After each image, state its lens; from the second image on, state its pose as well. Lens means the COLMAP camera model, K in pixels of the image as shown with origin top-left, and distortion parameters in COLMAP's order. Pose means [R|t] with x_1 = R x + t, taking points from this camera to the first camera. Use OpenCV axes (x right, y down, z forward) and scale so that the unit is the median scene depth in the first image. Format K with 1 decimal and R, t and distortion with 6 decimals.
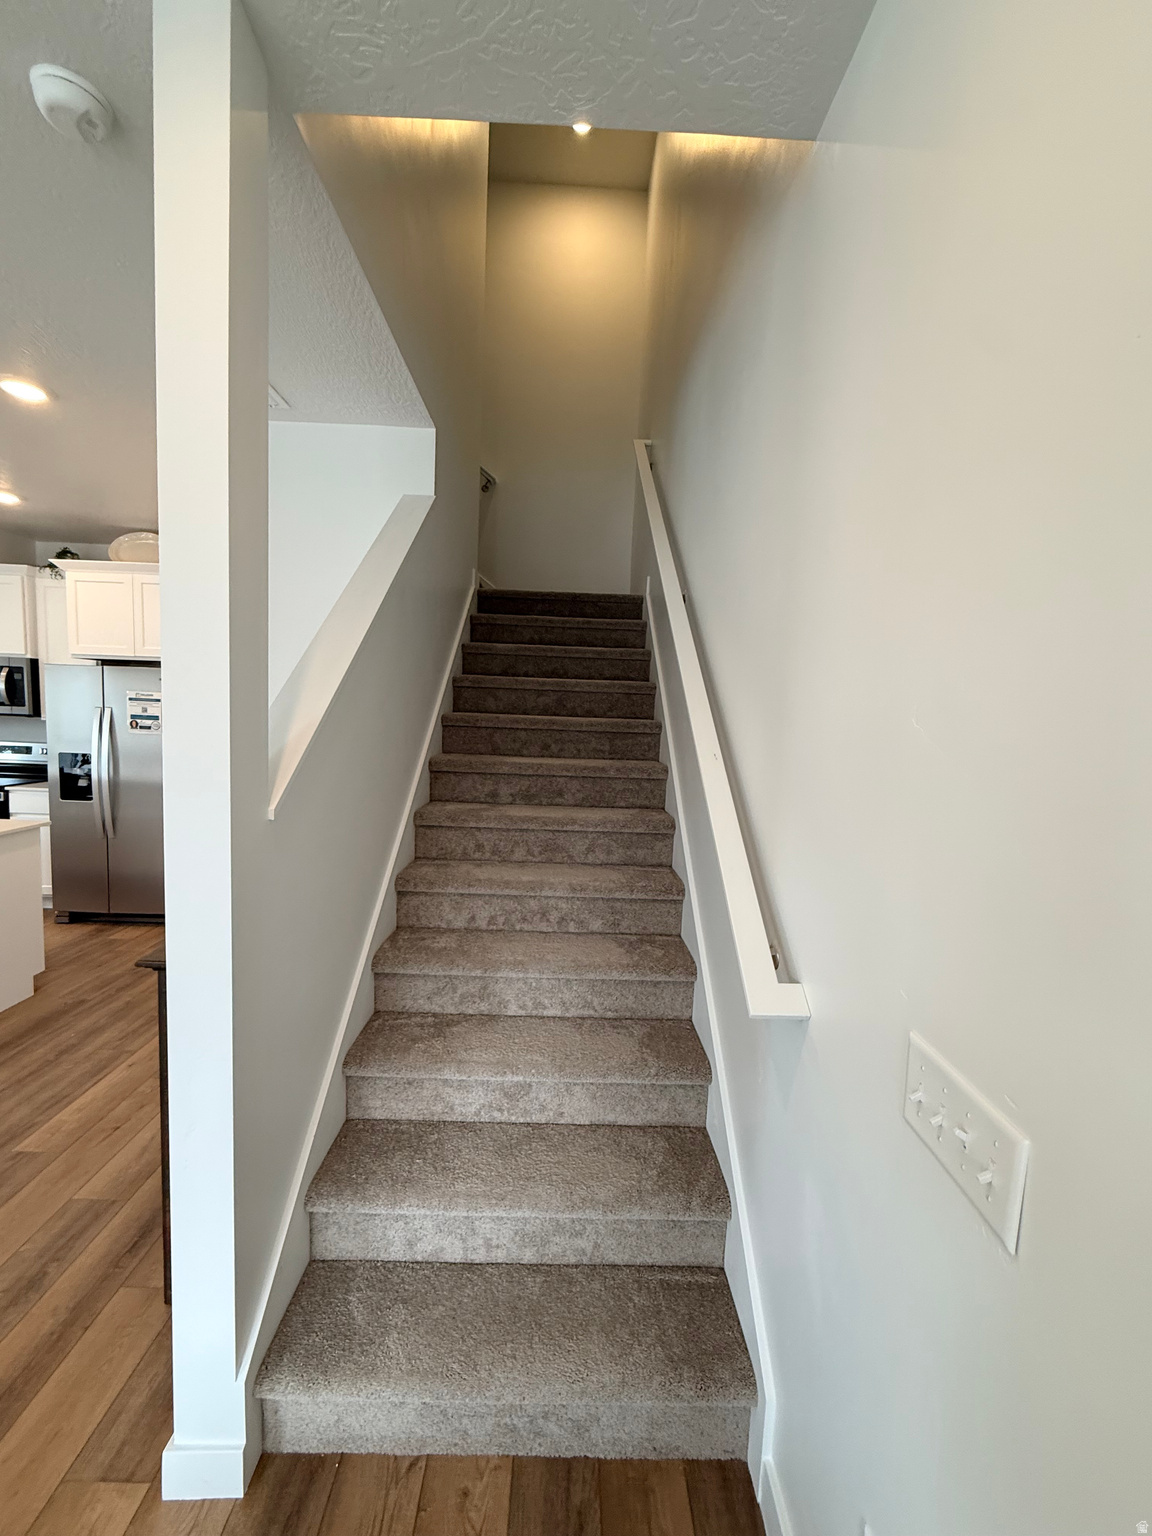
lens RADIAL K [[628.9, 0, 577.8], [0, 628.9, 767.2], [0, 0, 1]] dist [0.000451, 0.000223]
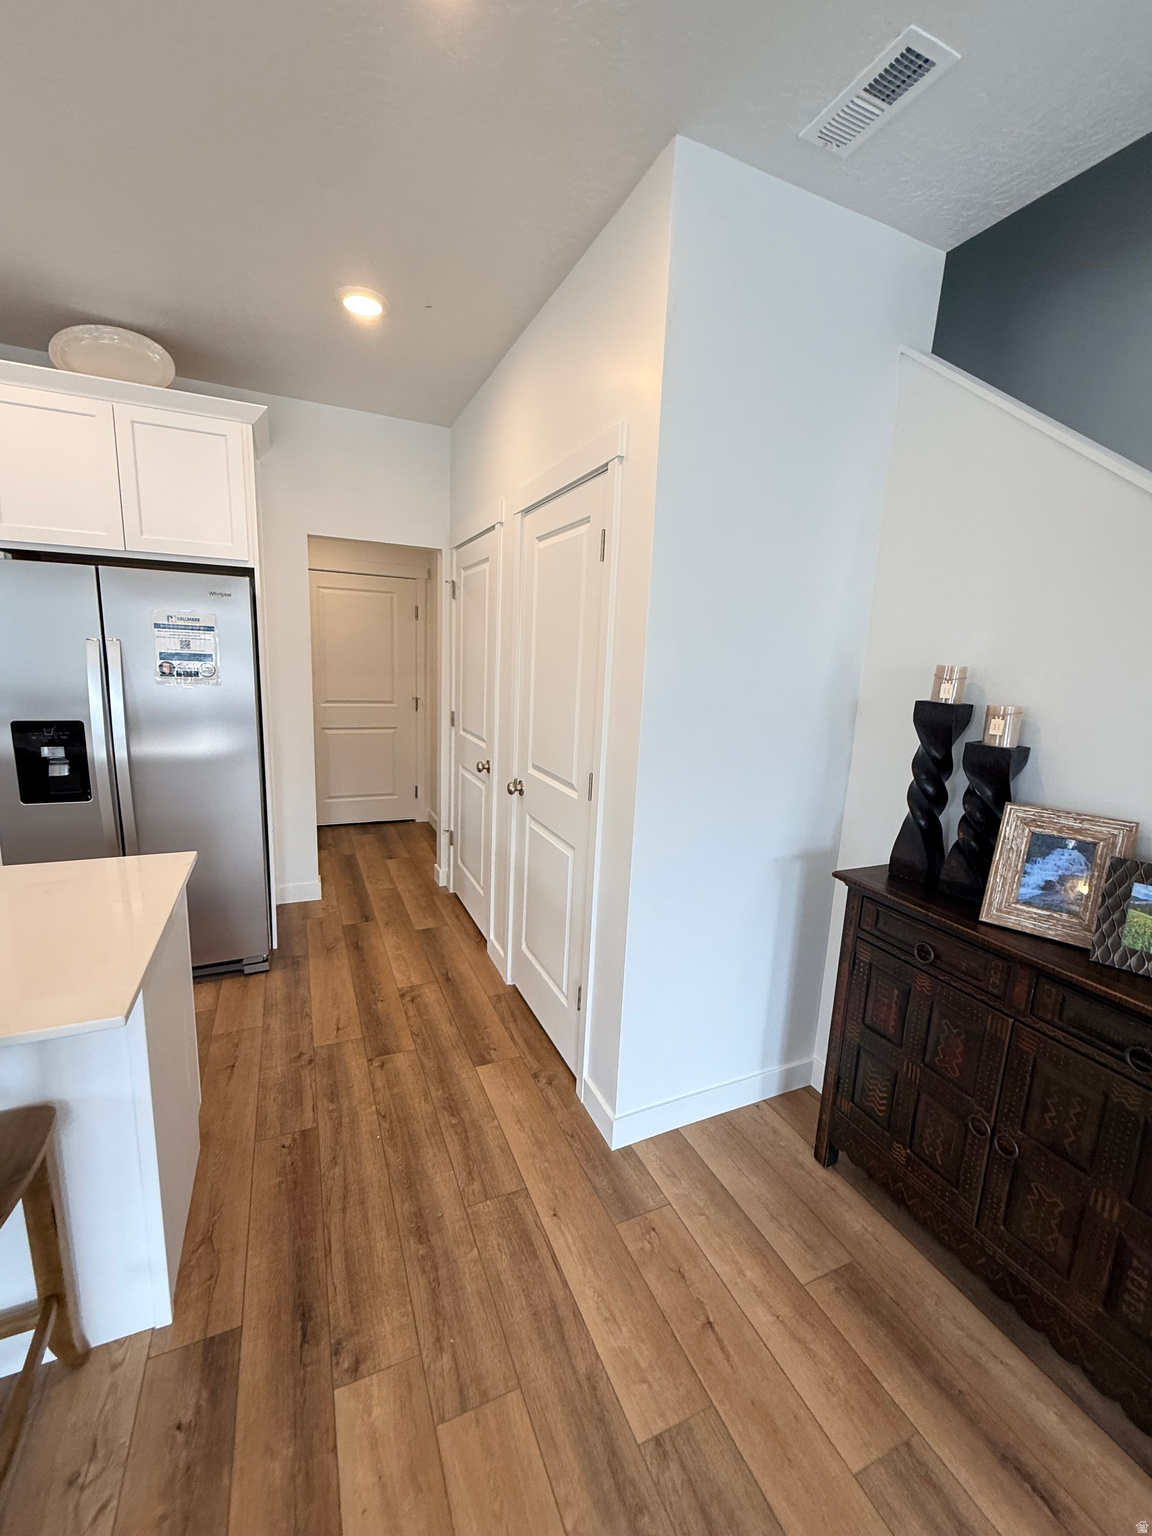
lens RADIAL K [[628.9, 0, 577.8], [0, 628.9, 767.2], [0, 0, 1]] dist [0.000451, 0.000223]
pose [[0.921153, -0.070093, 0.382838, -0.580501], [0.021523, 0.991318, 0.129710, -0.044435], [-0.388606, -0.111243, 0.914664, 0.287503]]
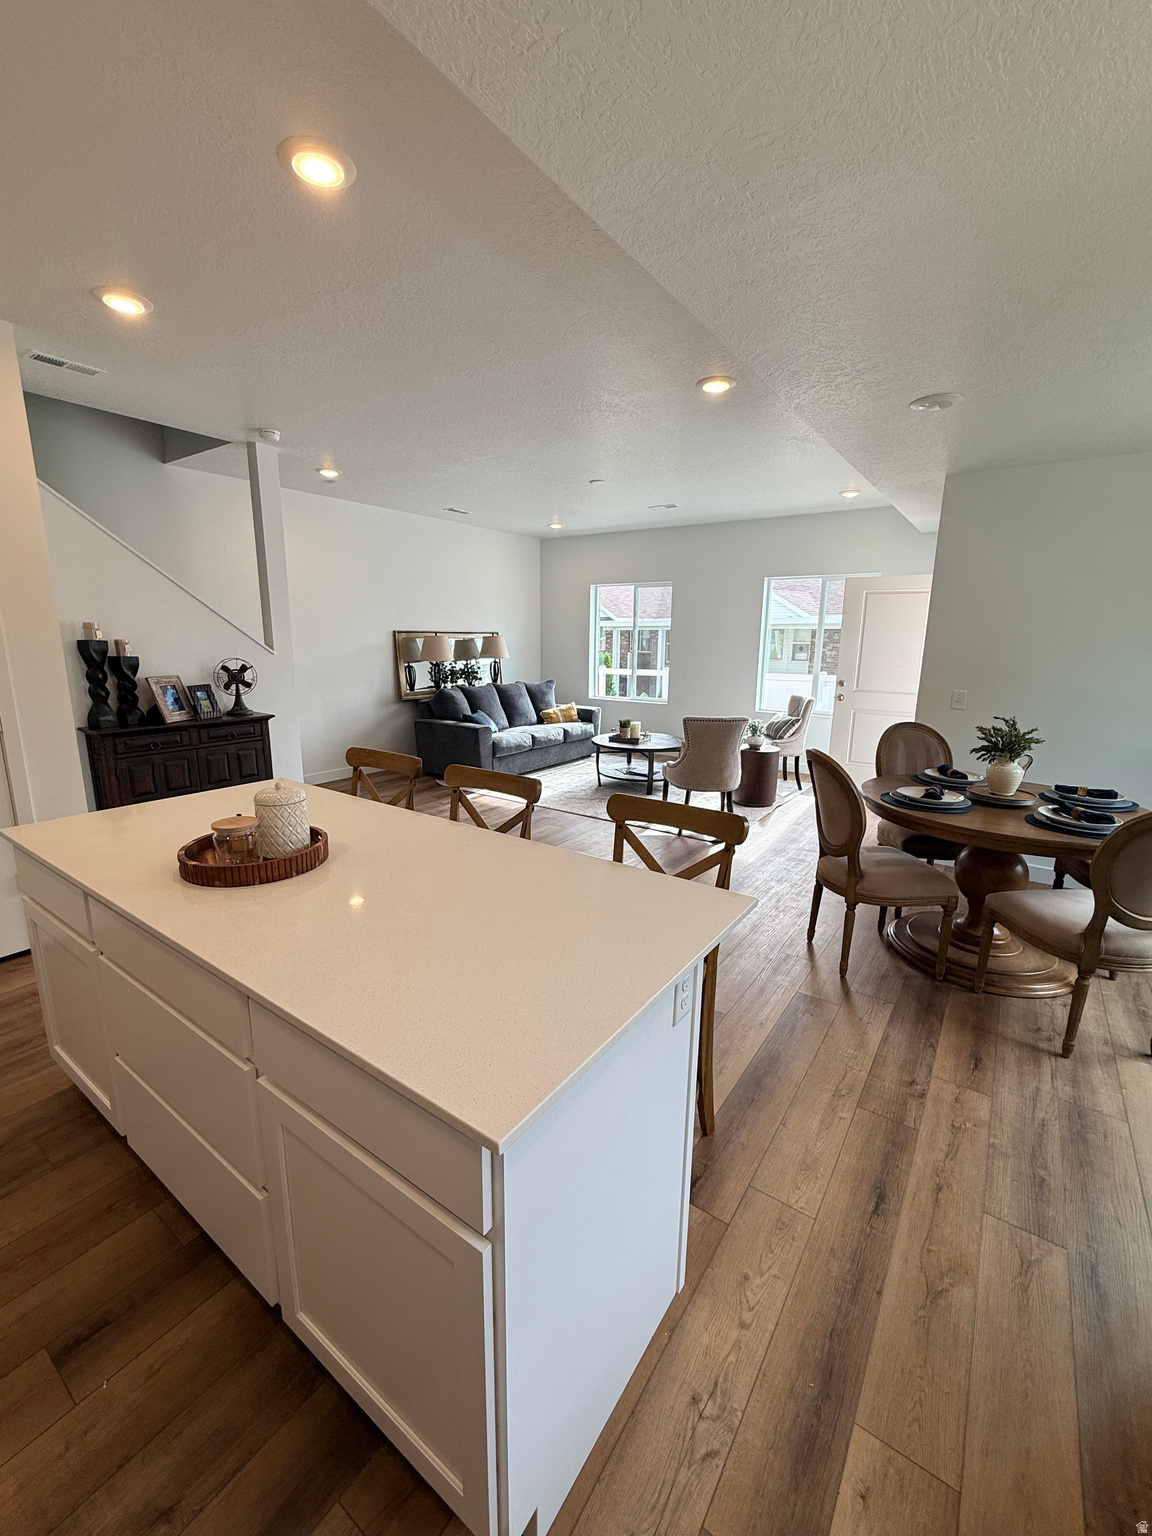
lens RADIAL K [[628.8, 0, 577.1], [0, 628.8, 766.5], [0, 0, 1]] dist [0.000032, 0.000197]
pose [[-0.803298, -0.168734, 0.571175, -1.255678], [0.001819, 0.958328, 0.285663, -0.106419], [-0.595574, 0.230512, -0.769517, 0.883892]]
